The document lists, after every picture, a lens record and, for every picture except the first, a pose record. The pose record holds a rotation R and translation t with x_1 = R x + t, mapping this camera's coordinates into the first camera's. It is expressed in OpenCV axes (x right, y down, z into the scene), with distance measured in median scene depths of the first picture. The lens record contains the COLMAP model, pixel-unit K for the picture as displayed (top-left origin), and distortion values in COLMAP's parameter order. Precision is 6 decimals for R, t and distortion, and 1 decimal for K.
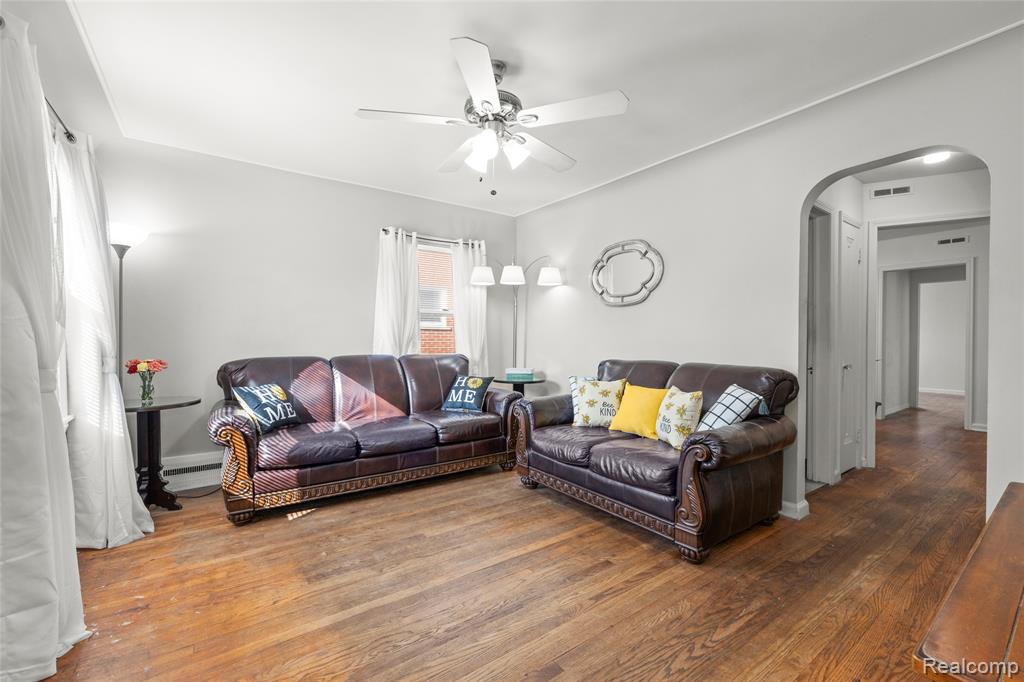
lens RADIAL K [[432.7, 0, 511.2], [0, 432.7, 344.3], [0, 0, 1]] dist [0.005011, -0.000425]
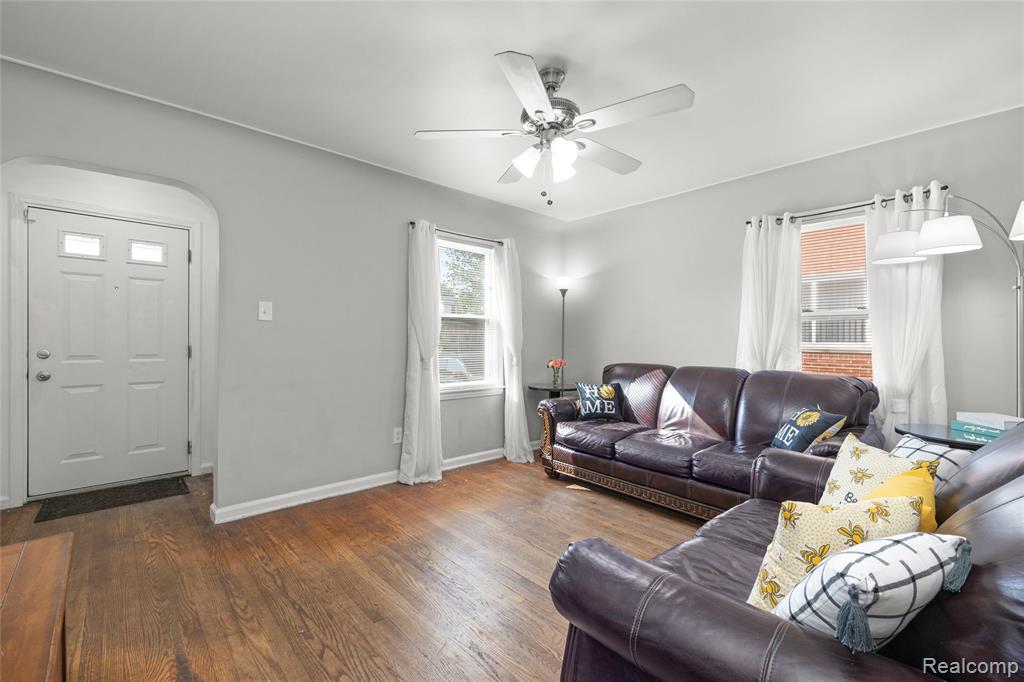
lens RADIAL K [[432.7, 0, 511.2], [0, 432.7, 344.3], [0, 0, 1]] dist [0.005011, -0.000425]
pose [[0.123077, 0.006183, -0.992378, 0.708180], [-0.025580, 0.999668, 0.003056, -0.021692], [0.992067, 0.025009, 0.123195, 0.626438]]
